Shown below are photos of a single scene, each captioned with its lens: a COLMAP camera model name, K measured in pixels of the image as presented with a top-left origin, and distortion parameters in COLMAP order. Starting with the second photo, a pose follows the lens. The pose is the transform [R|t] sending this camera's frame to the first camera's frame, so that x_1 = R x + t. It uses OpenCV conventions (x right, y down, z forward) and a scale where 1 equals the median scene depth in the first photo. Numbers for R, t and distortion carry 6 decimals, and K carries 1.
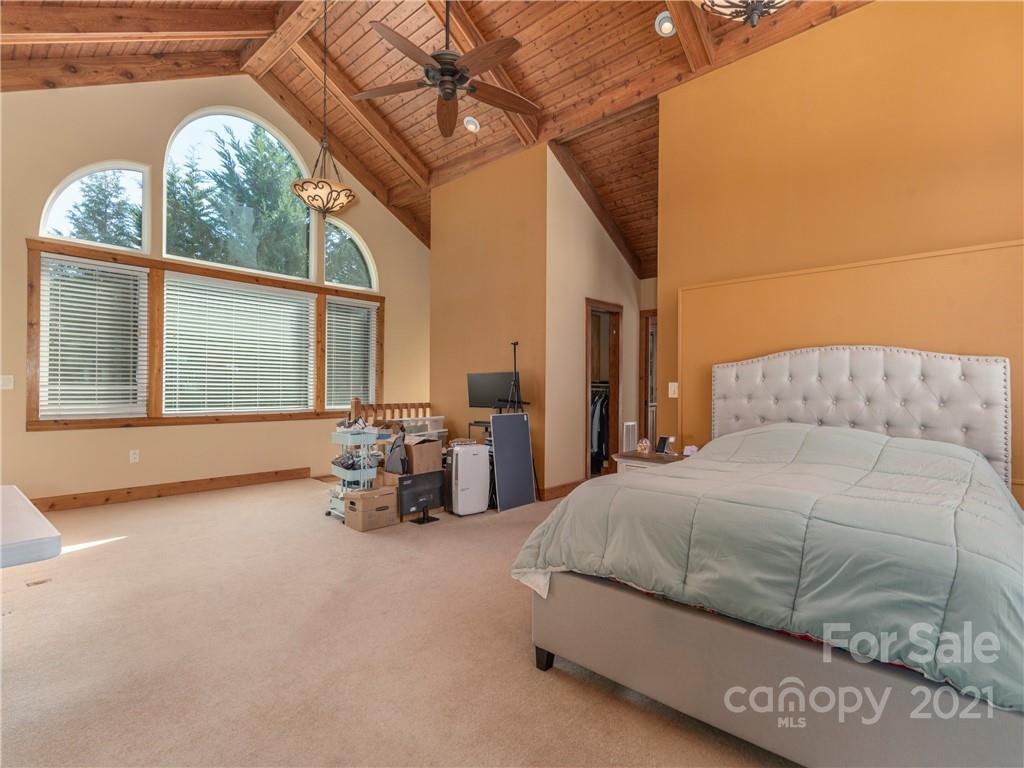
lens RADIAL K [[504.9, 0, 510.2], [0, 504.9, 386.8], [0, 0, 1]] dist [0.008255, -0.000105]
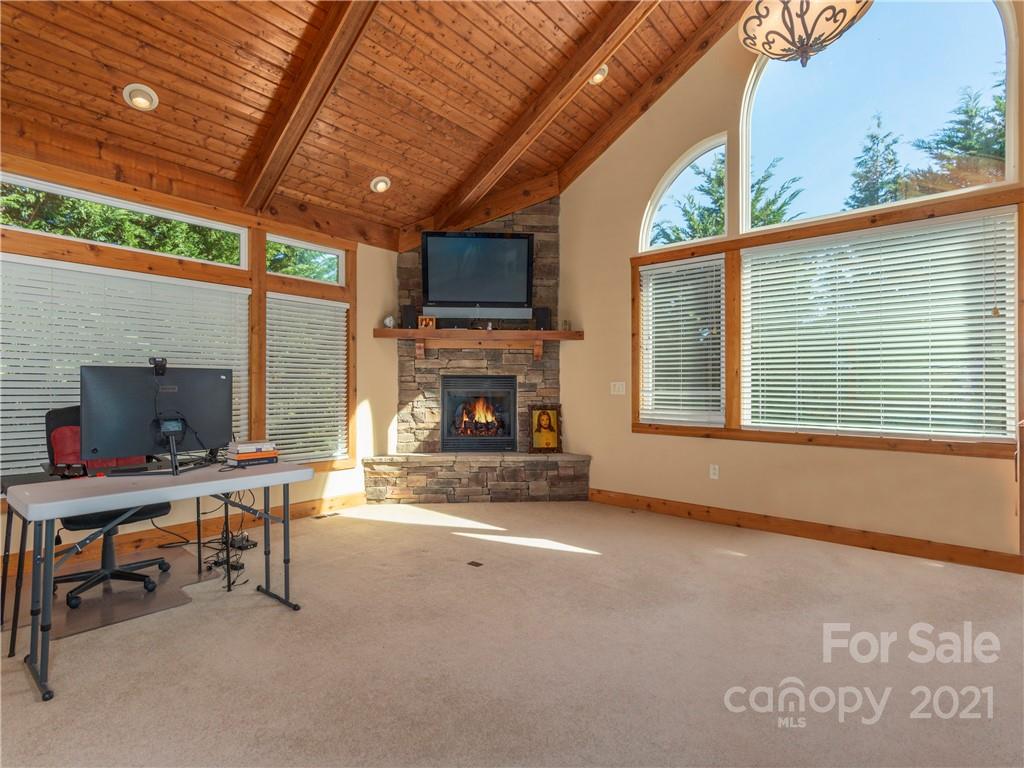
lens RADIAL K [[504.9, 0, 510.2], [0, 504.9, 386.8], [0, 0, 1]] dist [0.008255, -0.000105]
pose [[0.032976, -0.008975, -0.999416, 0.128598], [-0.004963, 0.999946, -0.009143, 0.000056], [0.999444, 0.005262, 0.032930, 0.654612]]
